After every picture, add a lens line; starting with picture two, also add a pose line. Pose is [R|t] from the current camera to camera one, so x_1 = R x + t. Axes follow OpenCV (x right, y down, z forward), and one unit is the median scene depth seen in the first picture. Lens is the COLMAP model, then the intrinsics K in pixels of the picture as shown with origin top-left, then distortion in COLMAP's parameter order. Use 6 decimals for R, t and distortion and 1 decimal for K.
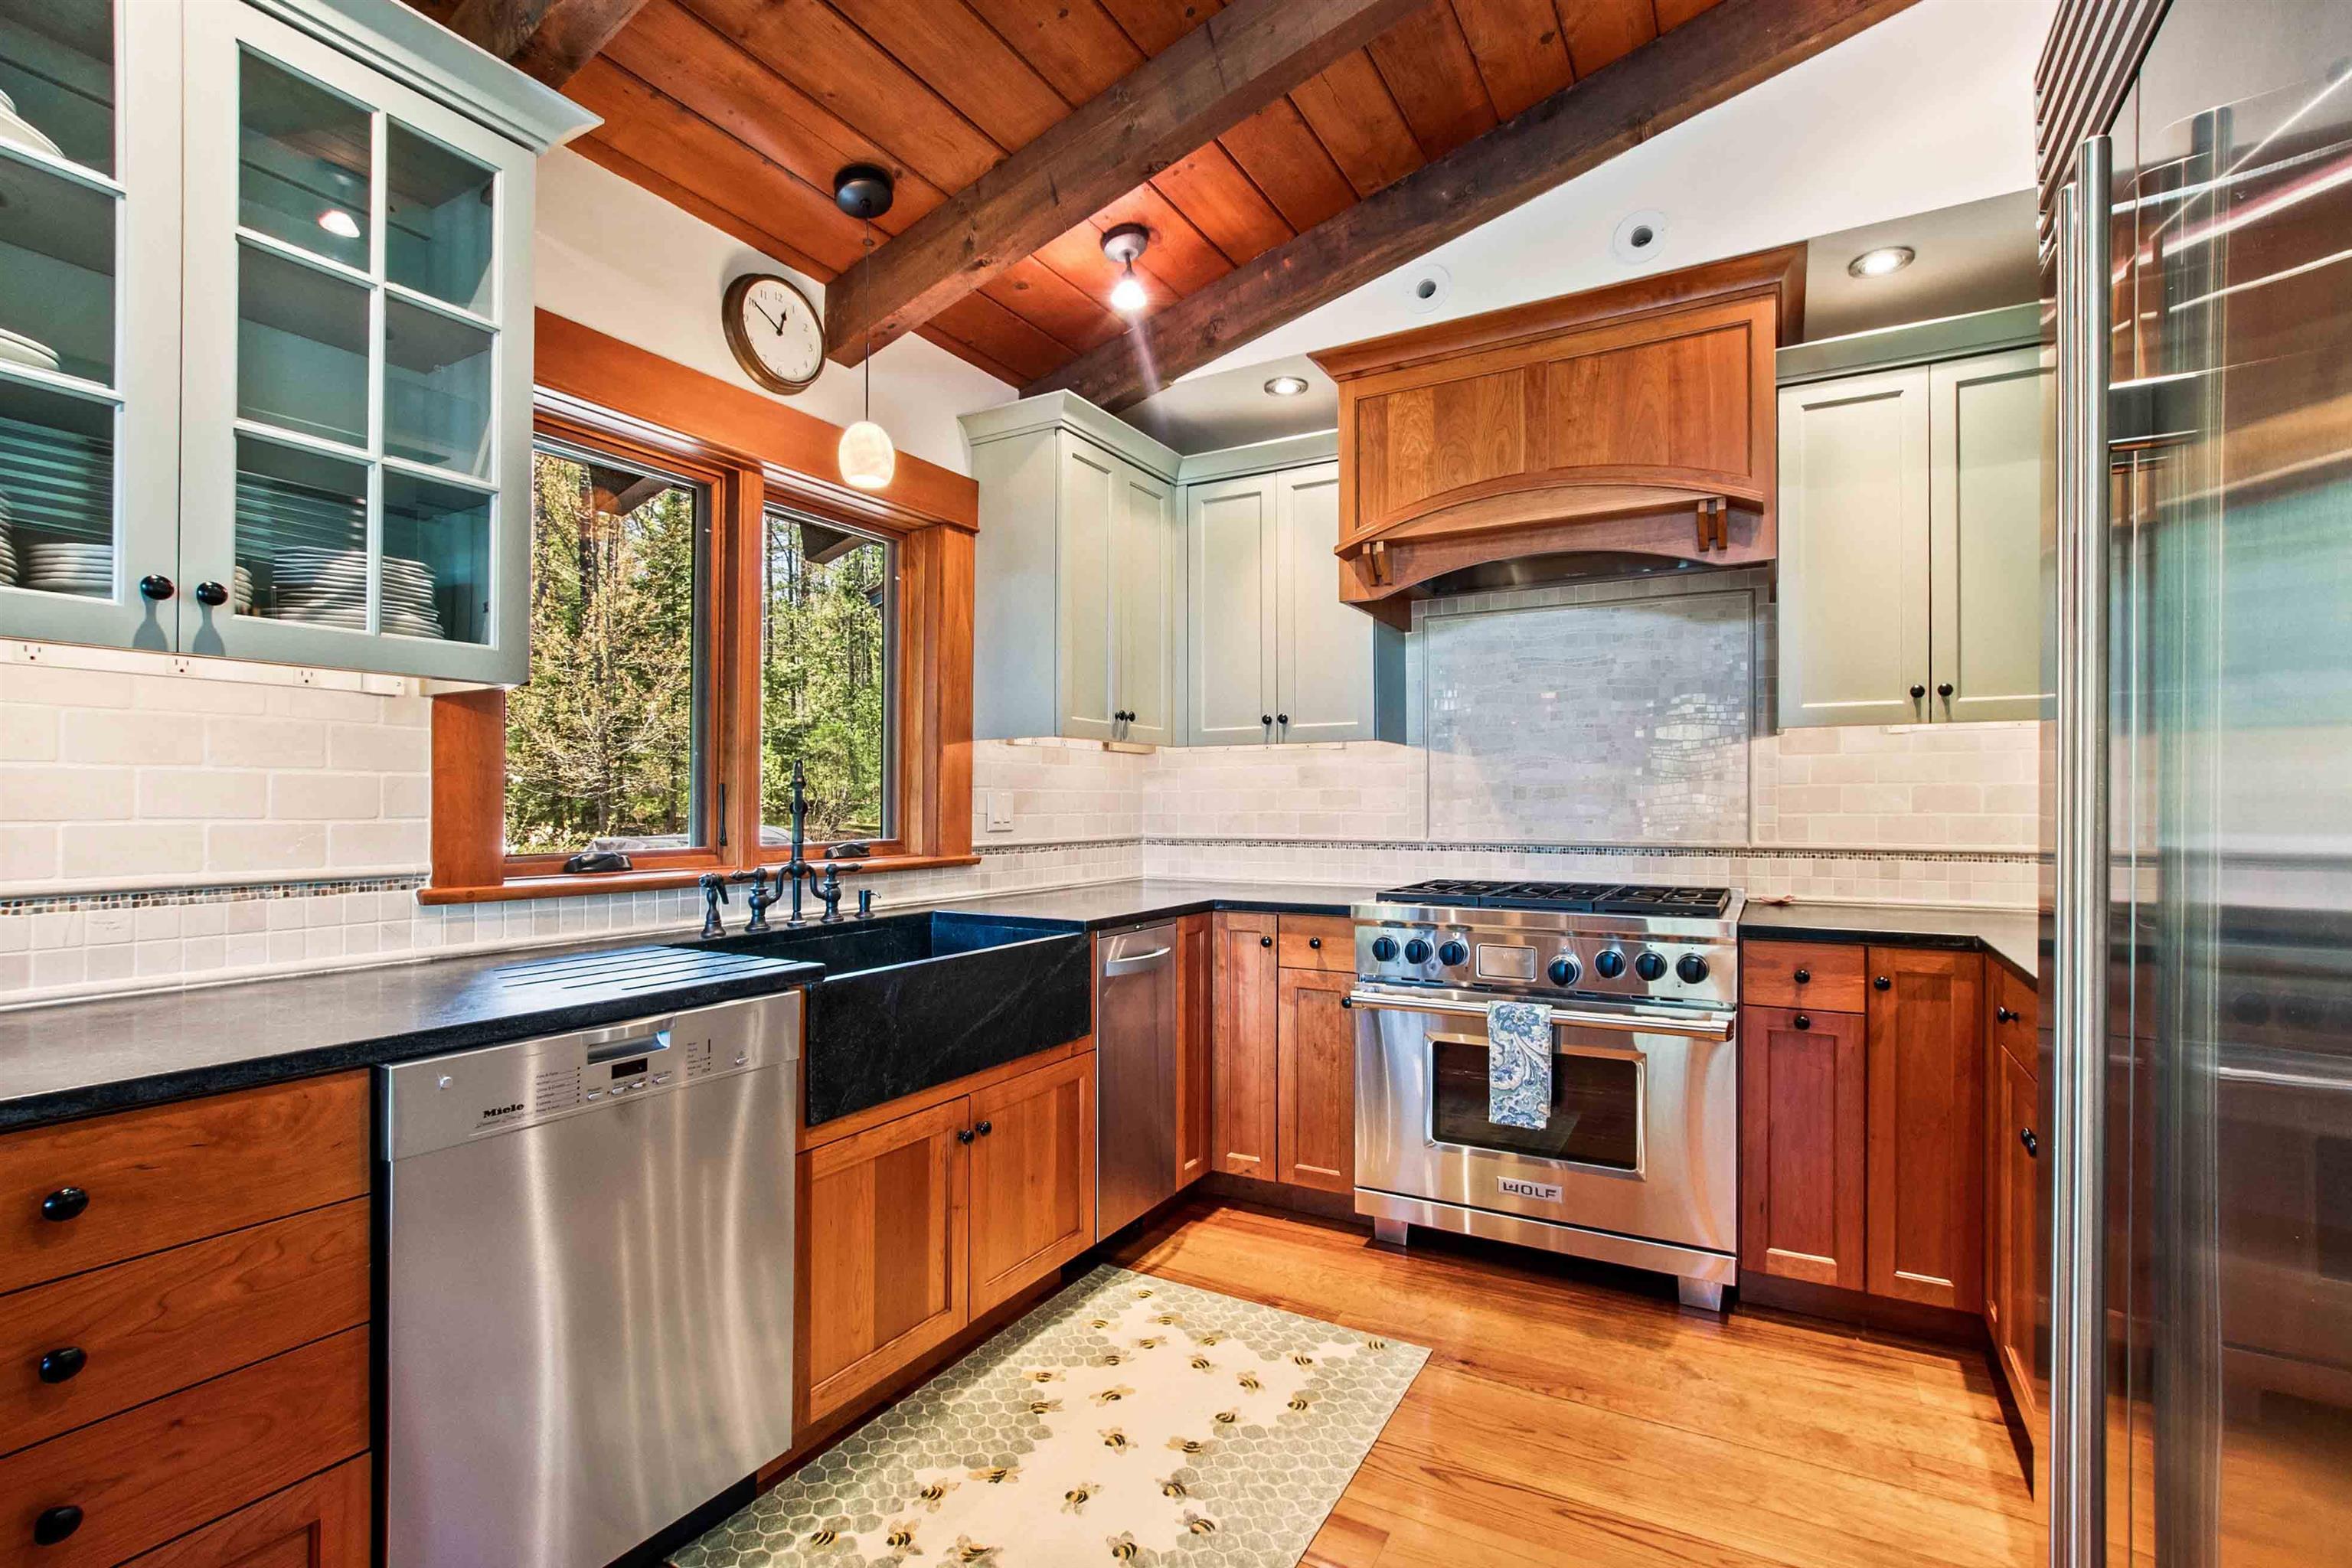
lens RADIAL K [[1061.1, 0, 1182.8], [0, 1061.1, 808.0], [0, 0, 1]] dist [-0.001230, 0.000186]
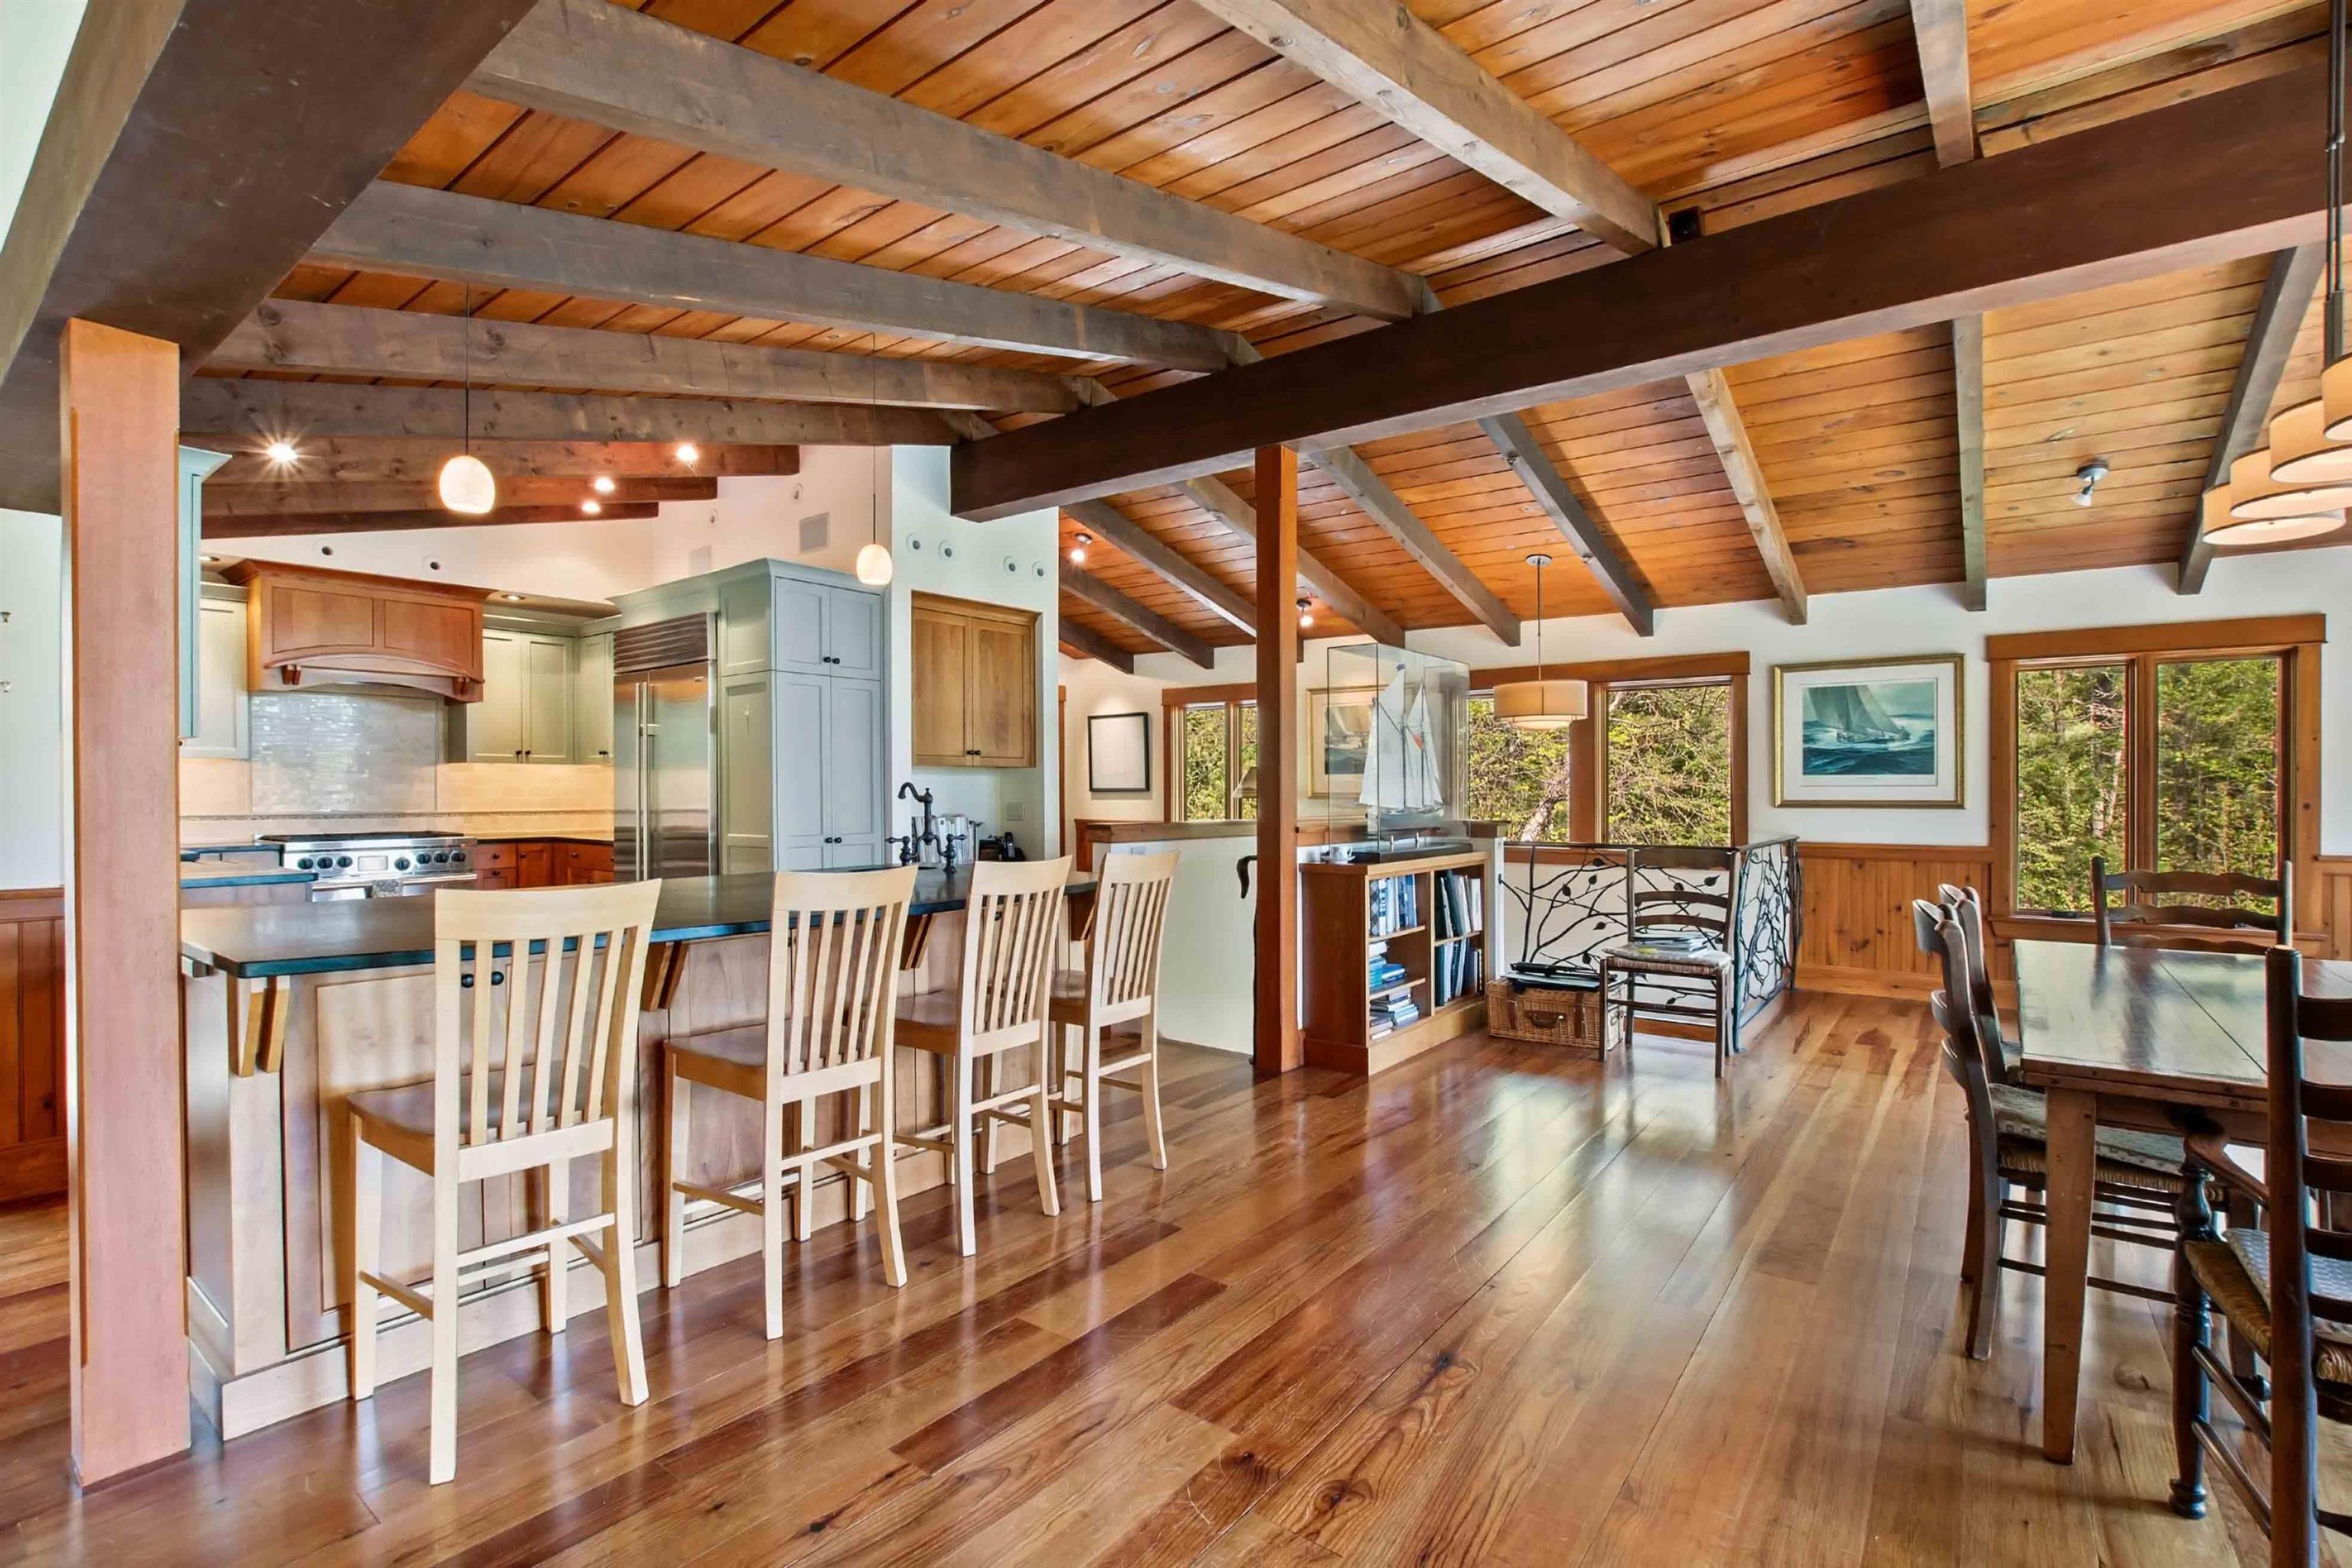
lens RADIAL K [[1061.1, 0, 1178.9], [0, 1061.1, 795.7], [0, 0, 1]] dist [-0.001230, 0.000186]
pose [[0.141009, -0.004516, 0.989998, -1.786575], [-0.000422, 0.999989, 0.004622, -0.011225], [-0.990008, -0.001069, 0.141005, -1.080489]]
